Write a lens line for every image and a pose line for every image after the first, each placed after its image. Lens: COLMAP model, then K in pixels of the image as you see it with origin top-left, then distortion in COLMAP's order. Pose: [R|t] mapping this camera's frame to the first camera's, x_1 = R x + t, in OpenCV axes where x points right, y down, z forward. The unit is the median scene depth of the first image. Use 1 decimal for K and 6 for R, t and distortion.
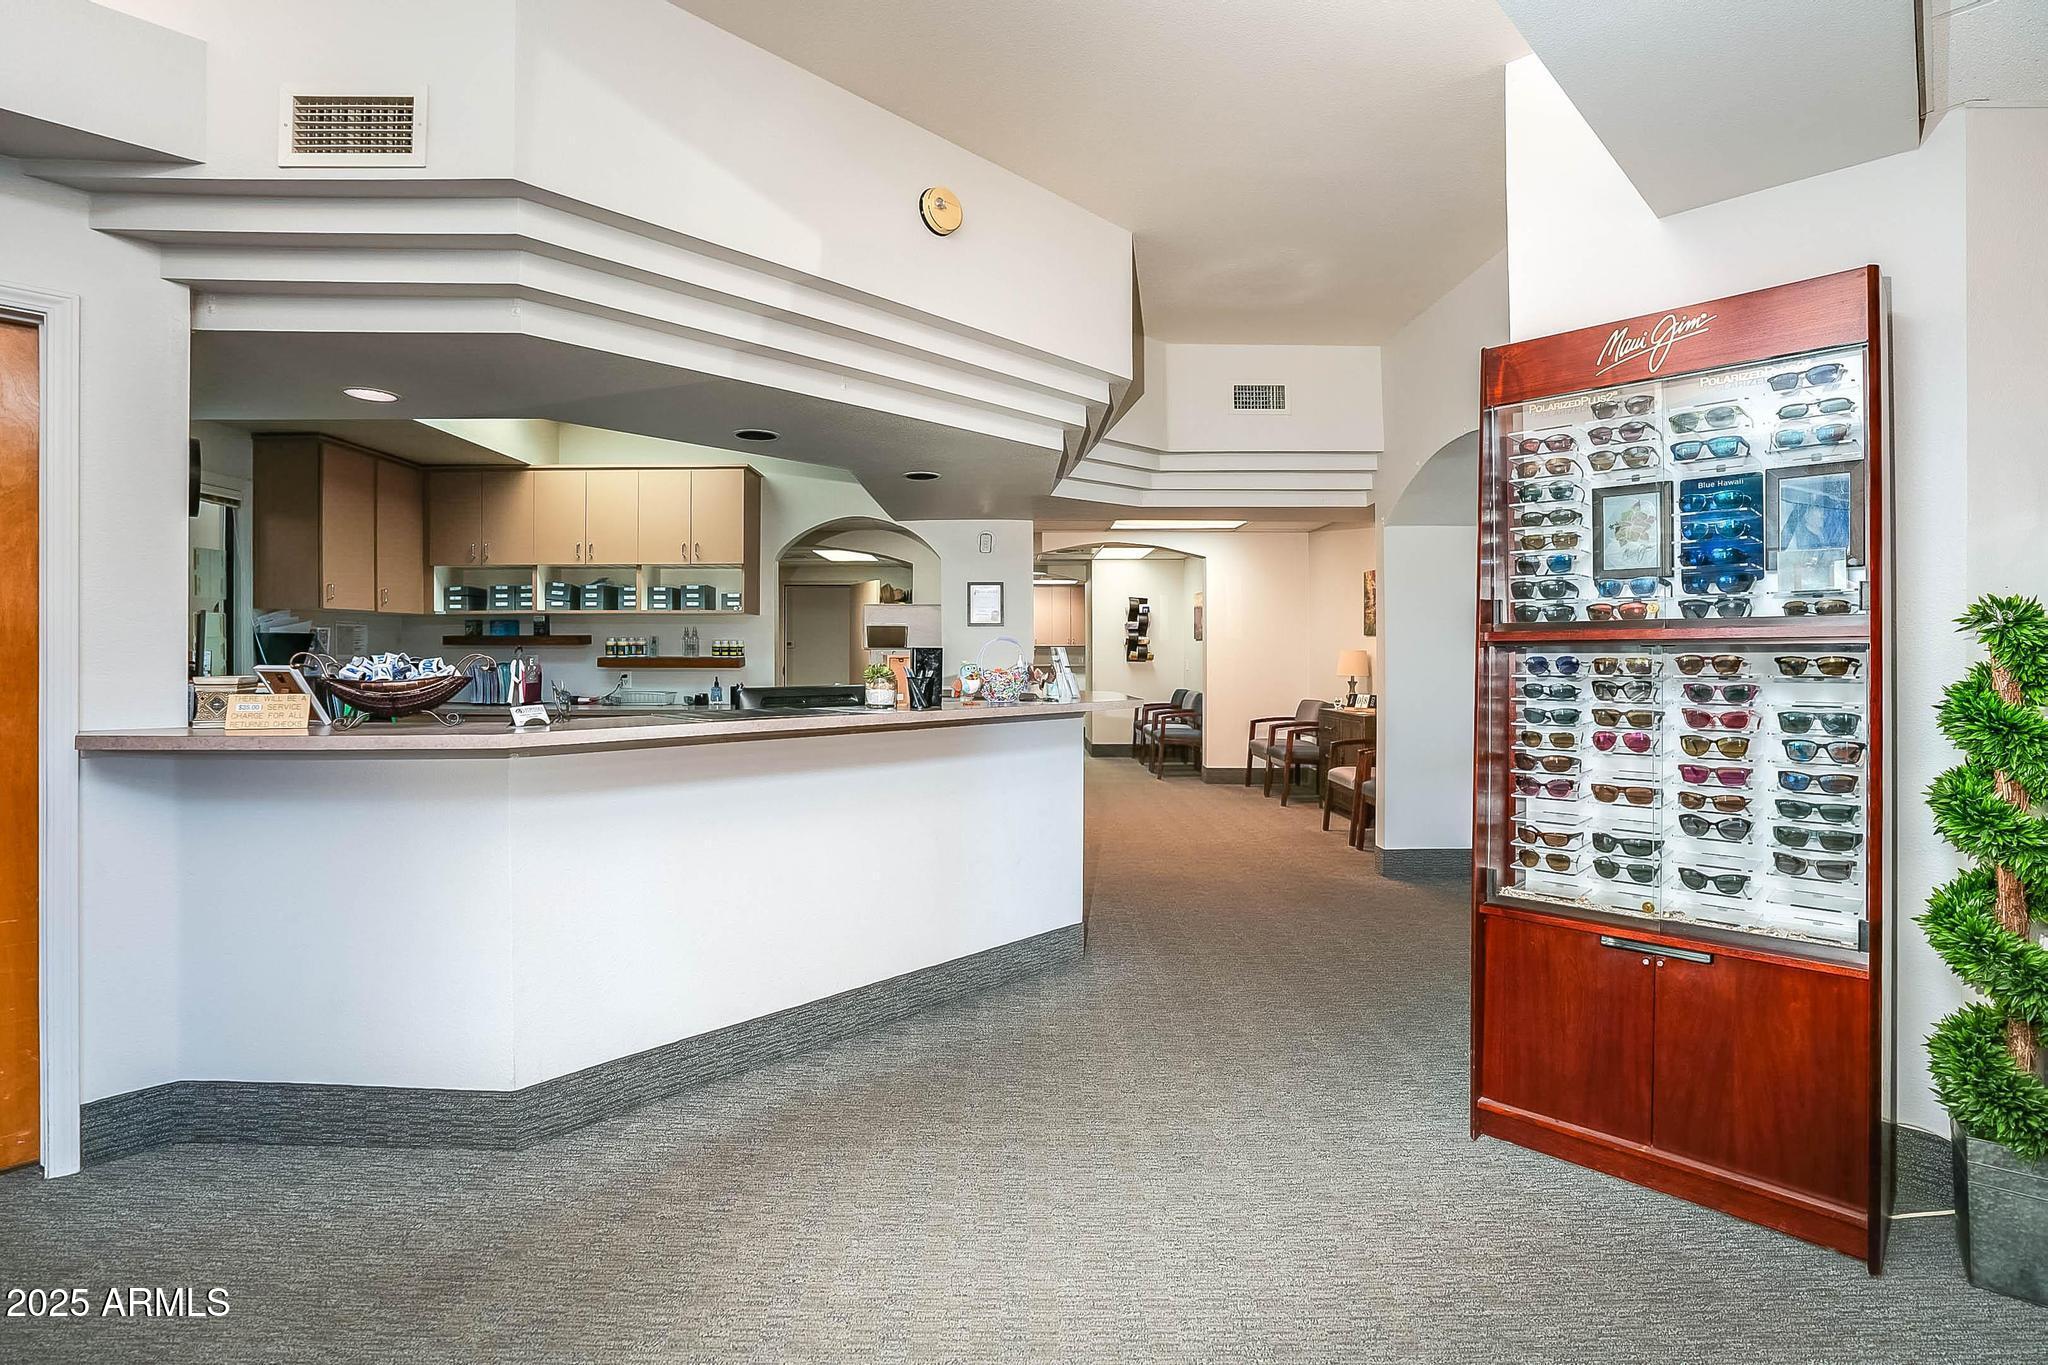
lens RADIAL K [[974.0, 0, 1020.0], [0, 974.0, 648.5], [0, 0, 1]] dist [-0.026003, 0.000282]
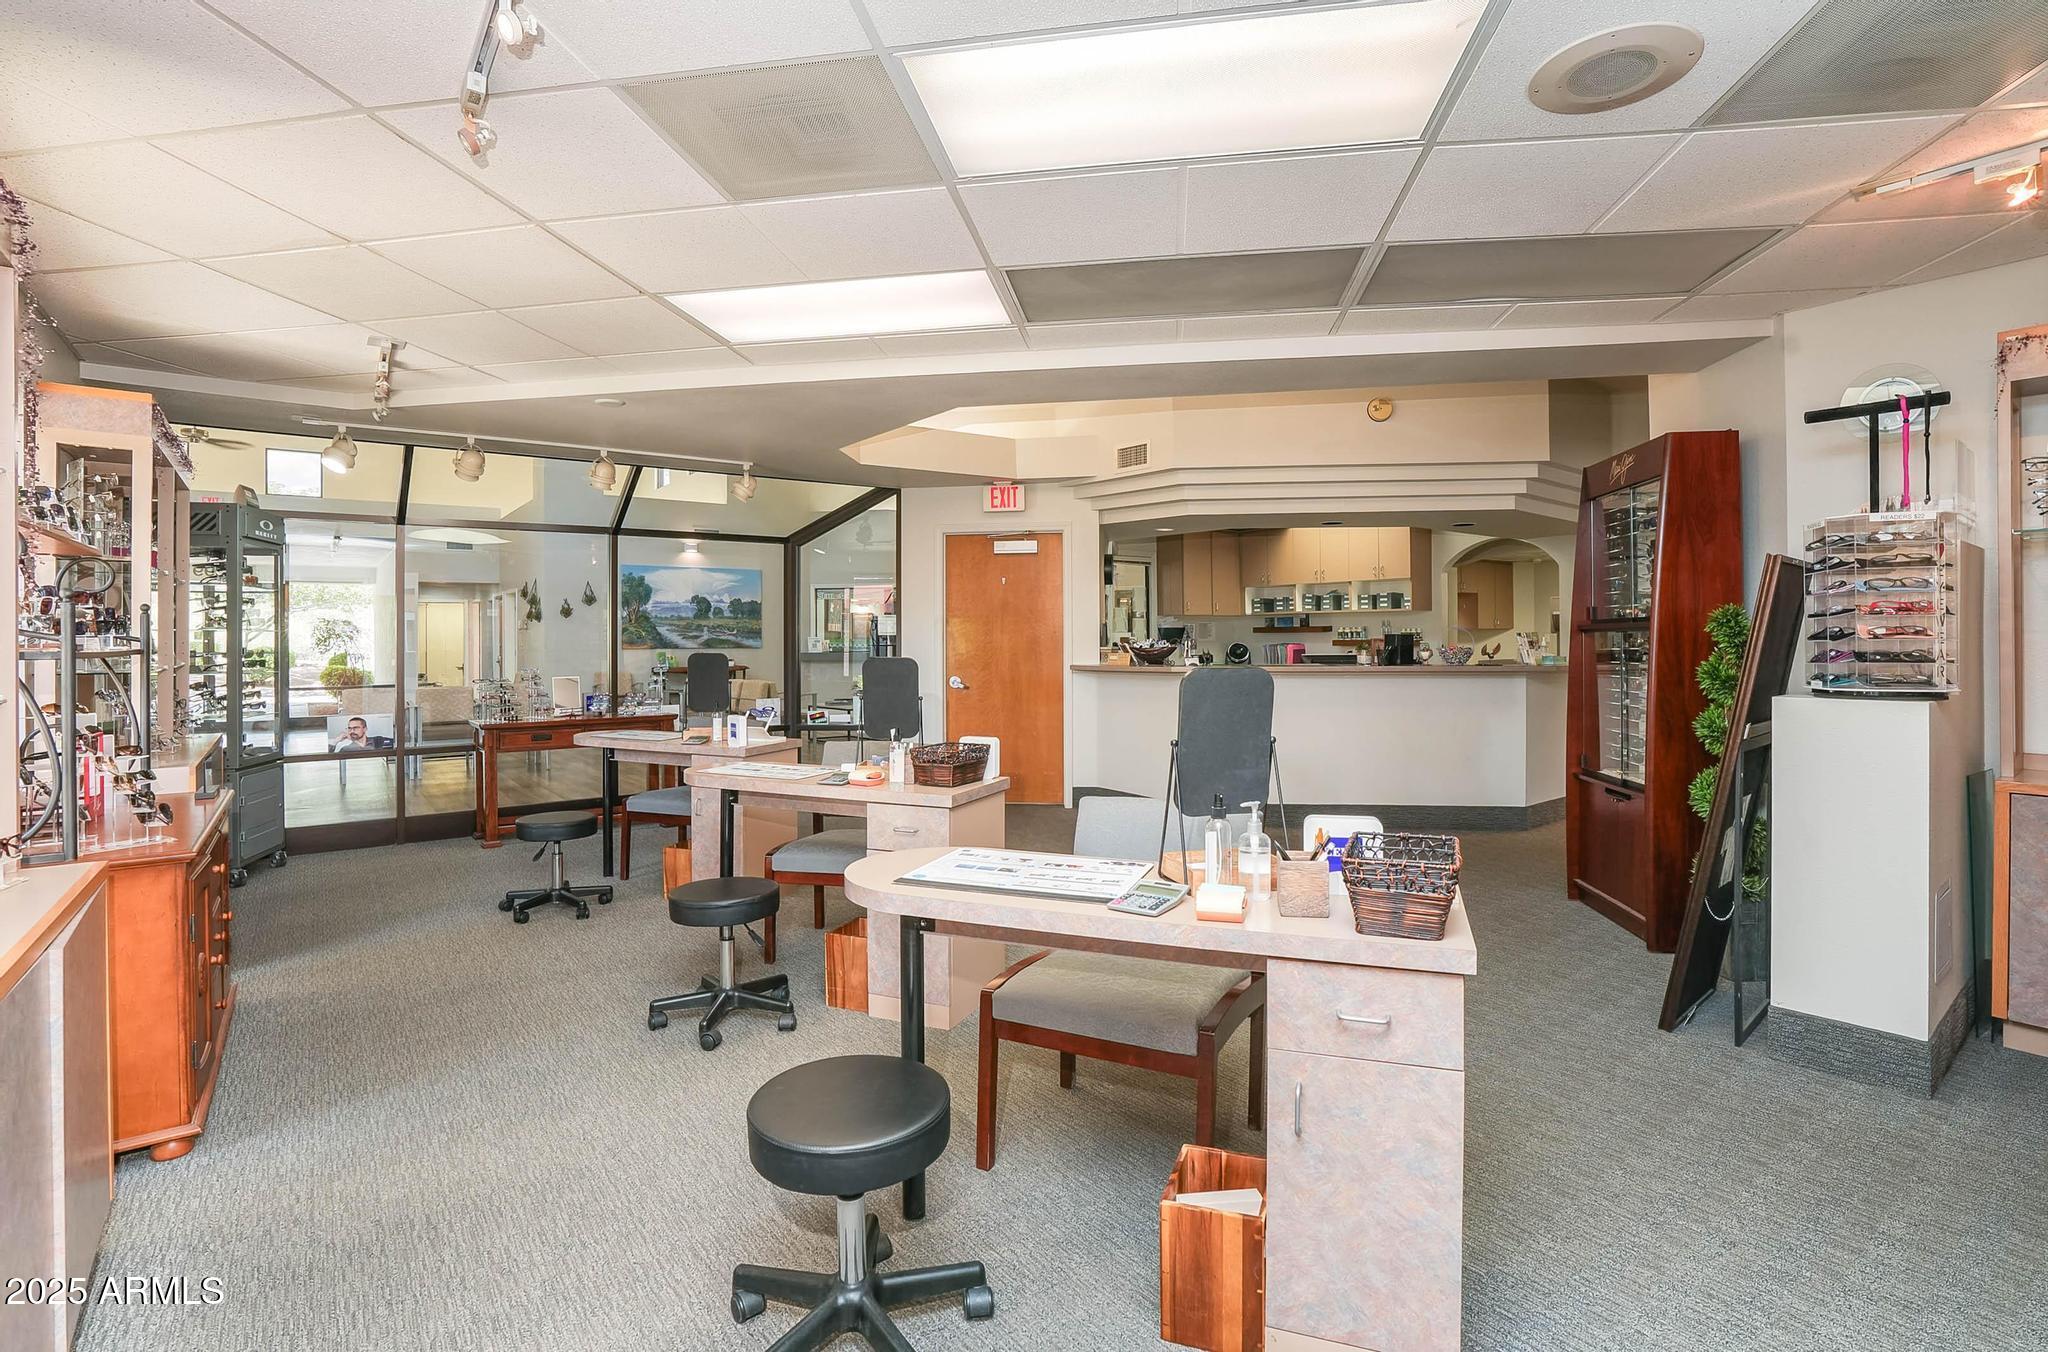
lens RADIAL K [[960.2, 0, 1022.1], [0, 960.2, 628.7], [0, 0, 1]] dist [-0.028555, -0.000063]
pose [[0.610258, -0.008374, -0.792159, 0.501644], [0.006955, 0.999962, -0.005212, -0.003911], [0.792172, -0.002329, 0.610293, -0.374252]]
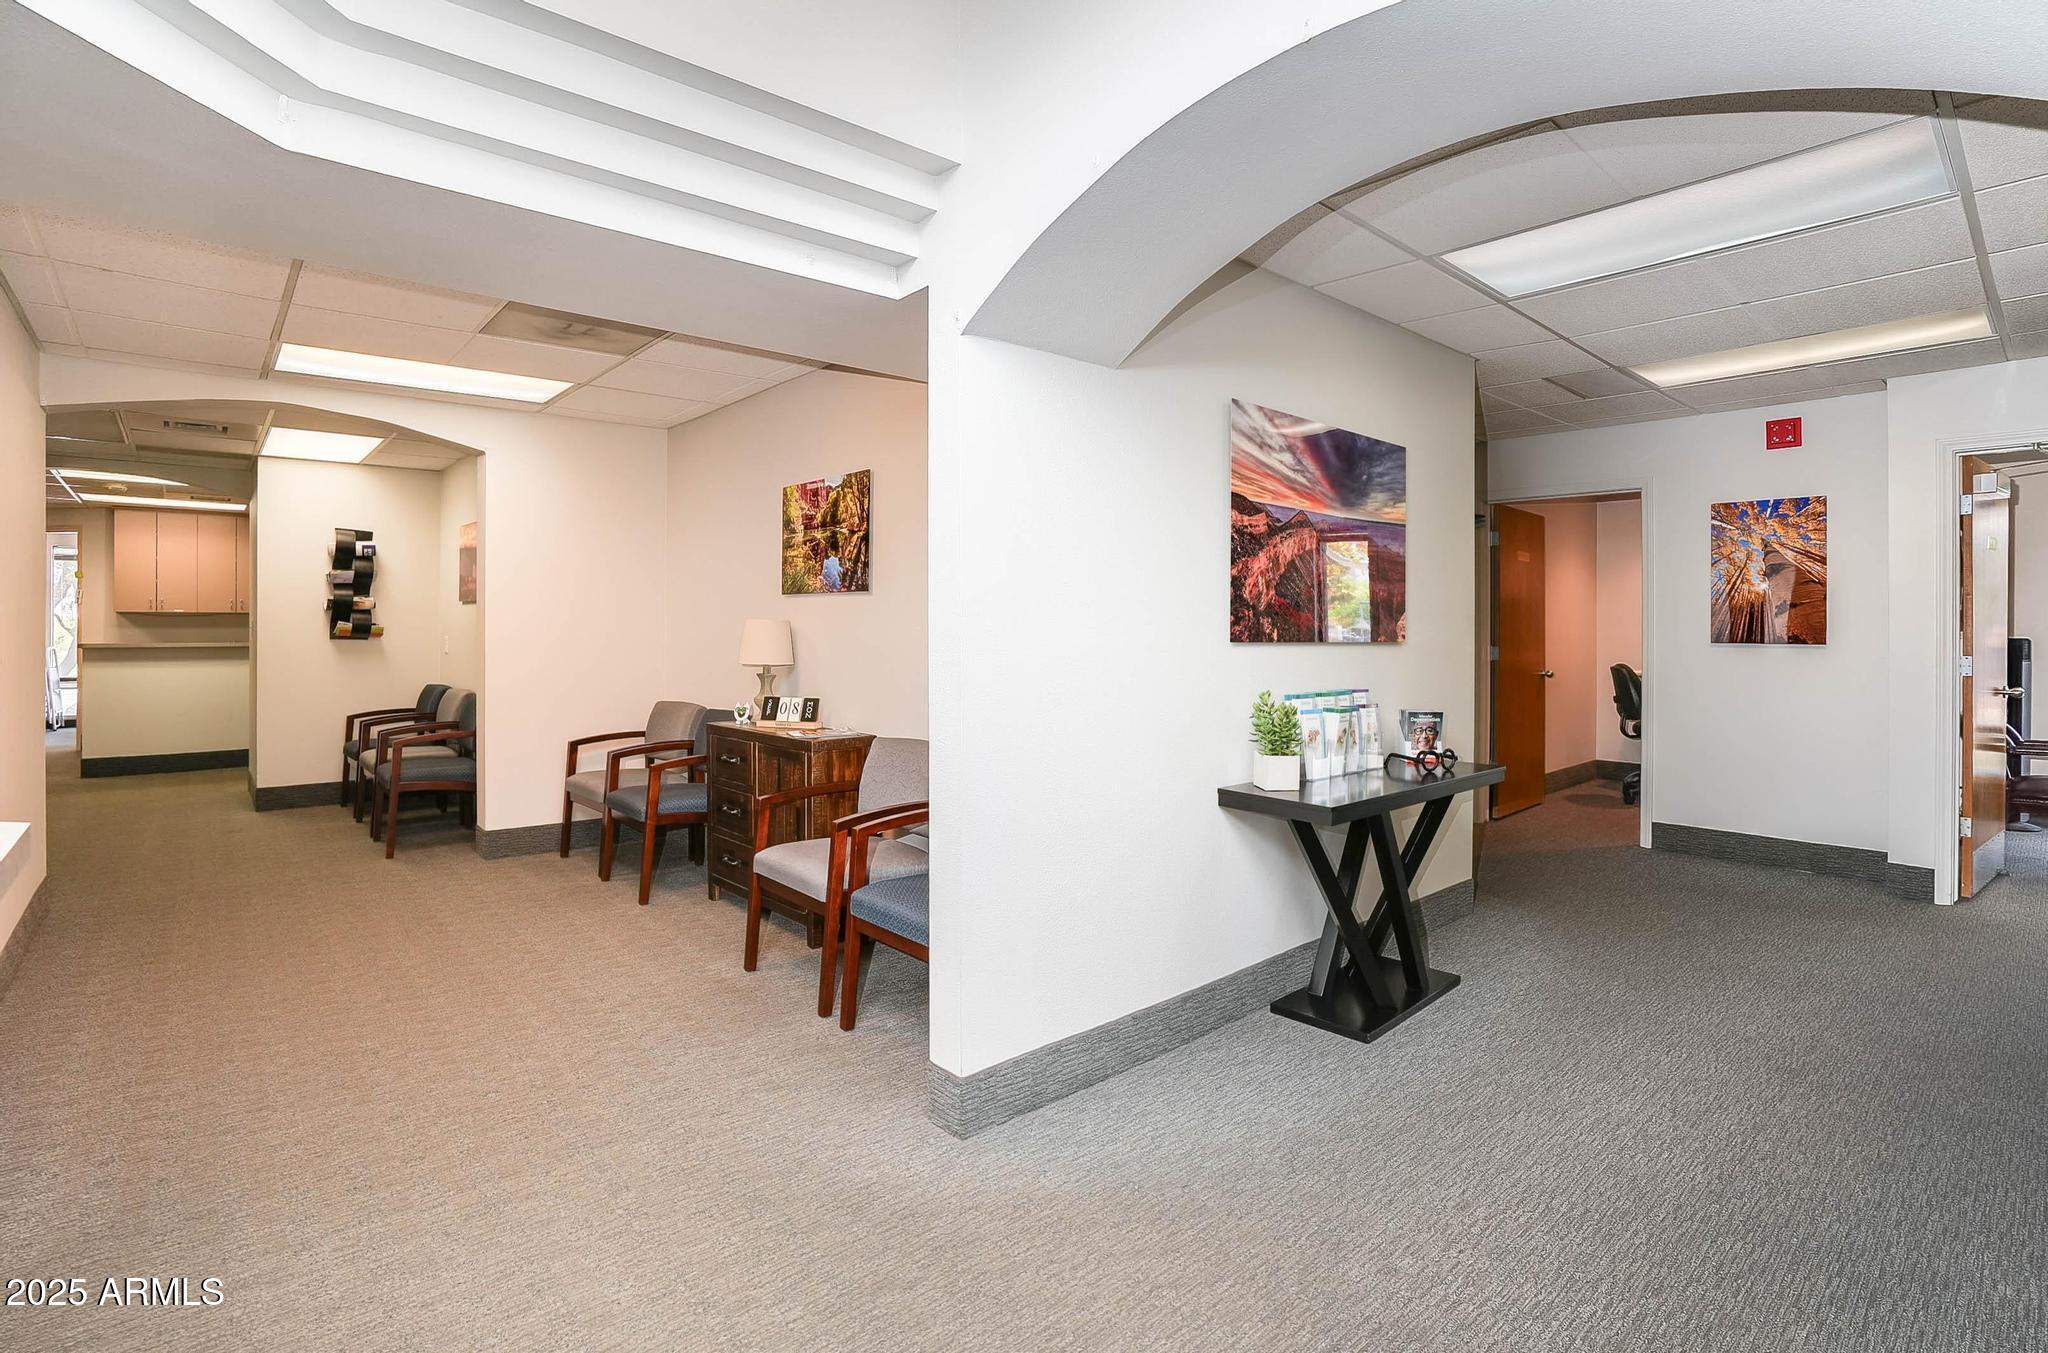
lens RADIAL K [[960.2, 0, 1022.1], [0, 960.2, 629.2], [0, 0, 1]] dist [-0.028555, -0.000063]
pose [[0.758051, 0.001225, 0.652194, 0.108615], [-0.006172, 0.999967, 0.005295, 0.003813], [-0.652166, -0.008039, 0.758033, 0.604753]]
